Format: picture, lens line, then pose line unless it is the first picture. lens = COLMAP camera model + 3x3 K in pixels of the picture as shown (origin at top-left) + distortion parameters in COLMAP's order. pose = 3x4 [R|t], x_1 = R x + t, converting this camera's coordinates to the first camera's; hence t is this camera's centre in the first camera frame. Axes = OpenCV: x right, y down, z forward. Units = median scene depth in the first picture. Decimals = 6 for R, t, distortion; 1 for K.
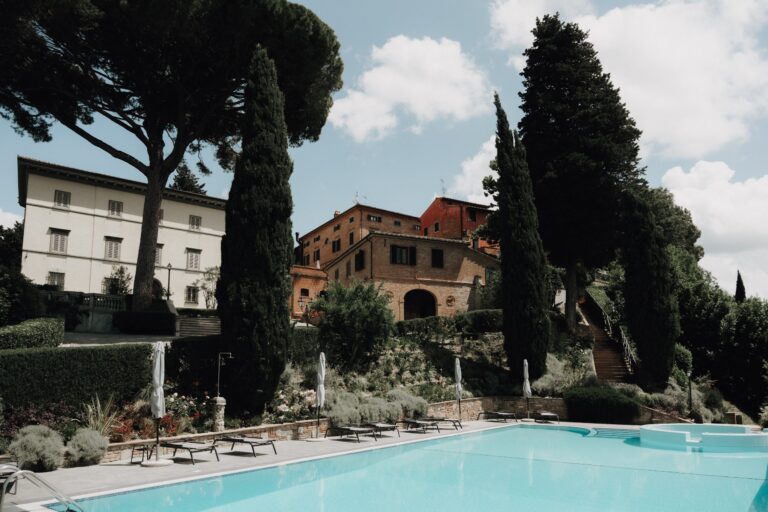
lens RADIAL K [[648.2, 0, 384.0], [0, 648.2, 256.0], [0, 0, 1]] dist [-0.009448, -0.004466]
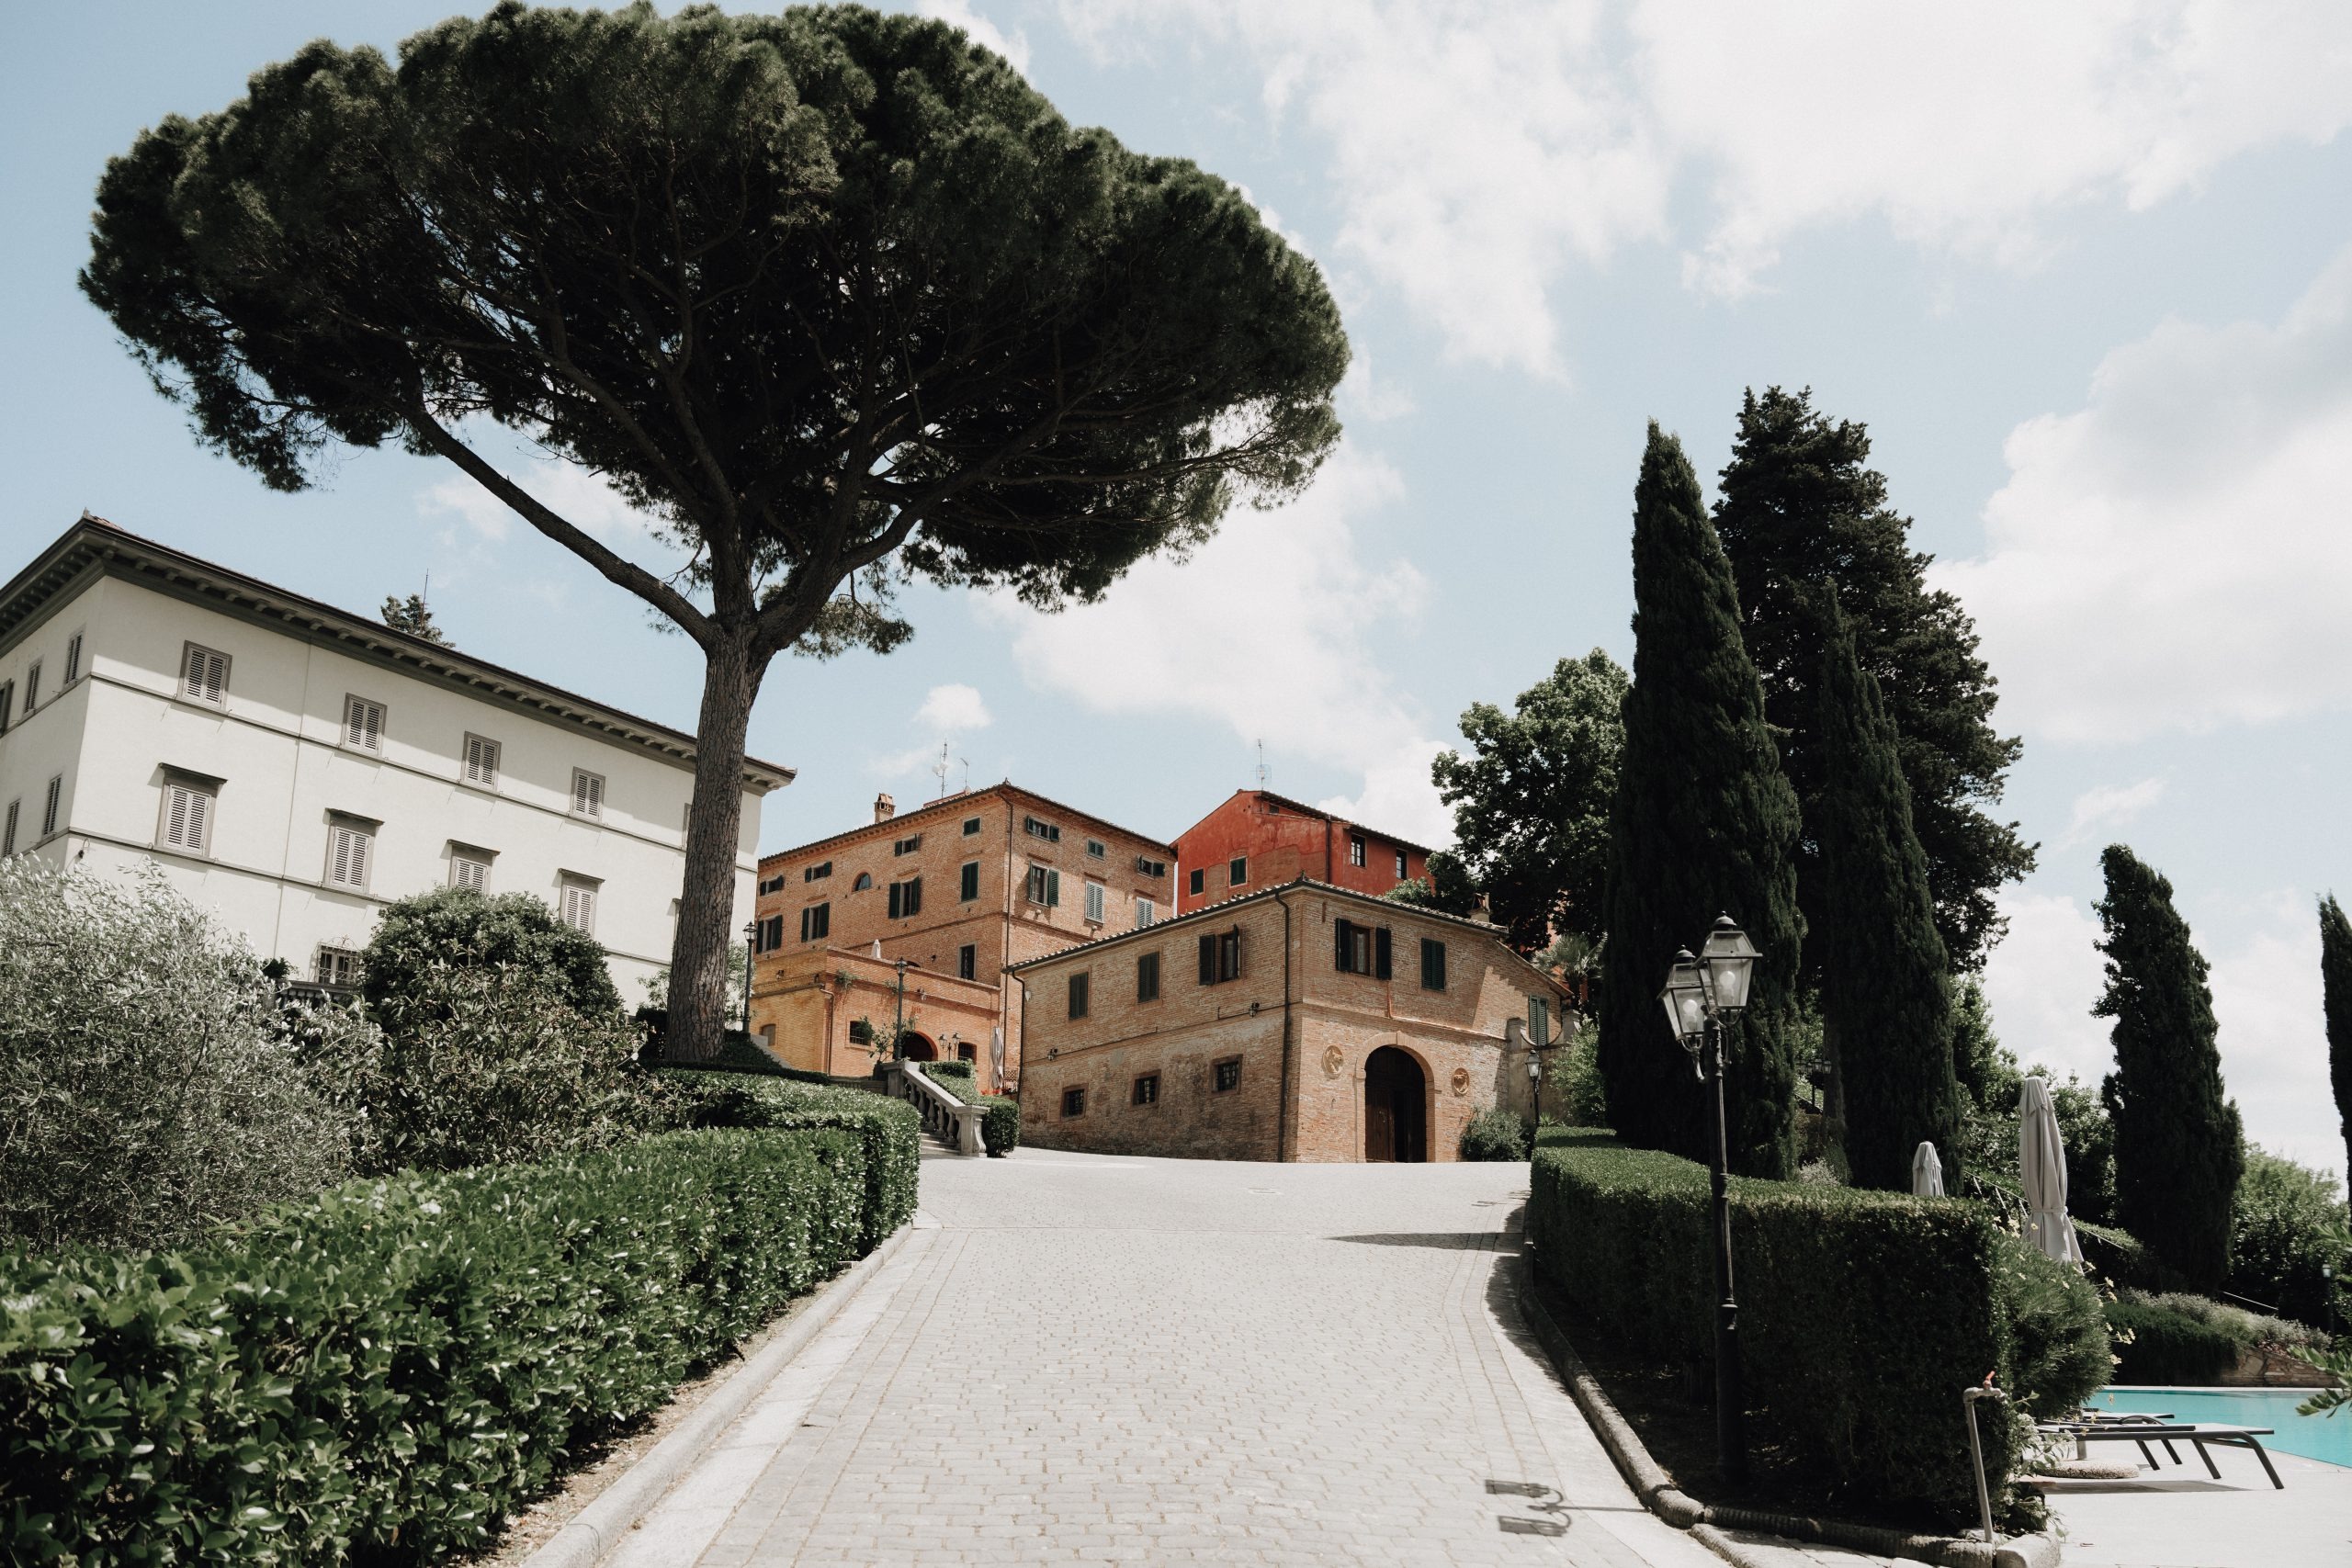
lens RADIAL K [[1985.0, 0, 1176.0], [0, 1985.0, 784.0], [0, 0, 1]] dist [-0.009448, -0.004466]
pose [[0.935195, 0.103679, 0.338617, -0.429965], [-0.074772, 0.992436, -0.097363, 0.021625], [-0.346151, 0.065735, 0.935873, -0.019596]]
